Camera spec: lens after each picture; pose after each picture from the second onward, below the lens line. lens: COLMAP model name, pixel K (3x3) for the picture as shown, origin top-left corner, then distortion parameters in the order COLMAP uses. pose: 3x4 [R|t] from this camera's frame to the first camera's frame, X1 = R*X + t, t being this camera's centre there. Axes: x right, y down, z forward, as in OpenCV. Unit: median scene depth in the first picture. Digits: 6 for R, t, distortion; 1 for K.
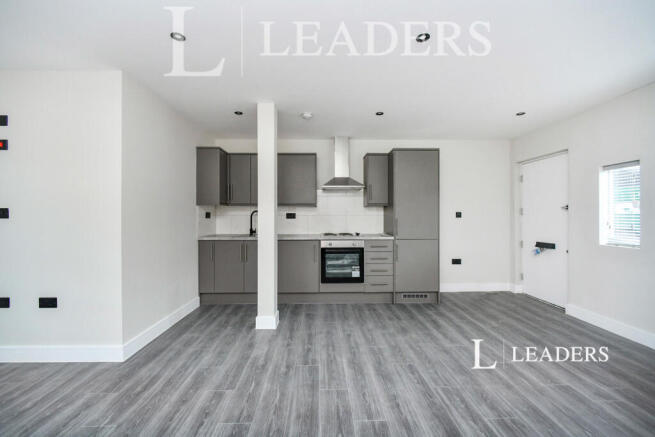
lens RADIAL K [[274.6, 0, 329.0], [0, 274.6, 215.4], [0, 0, 1]] dist [-0.000455, -0.000129]
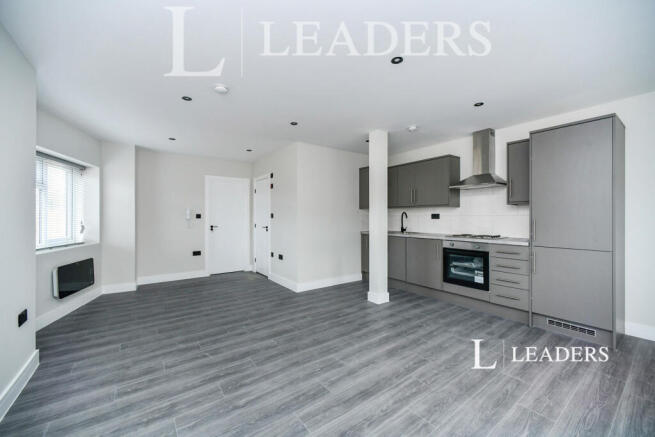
lens RADIAL K [[274.6, 0, 329.0], [0, 274.6, 215.4], [0, 0, 1]] dist [-0.000455, -0.000129]
pose [[0.555920, -0.002533, -0.831232, 0.593367], [0.006174, 0.999980, 0.001082, -0.006281], [0.831213, -0.005734, 0.555925, 0.069876]]
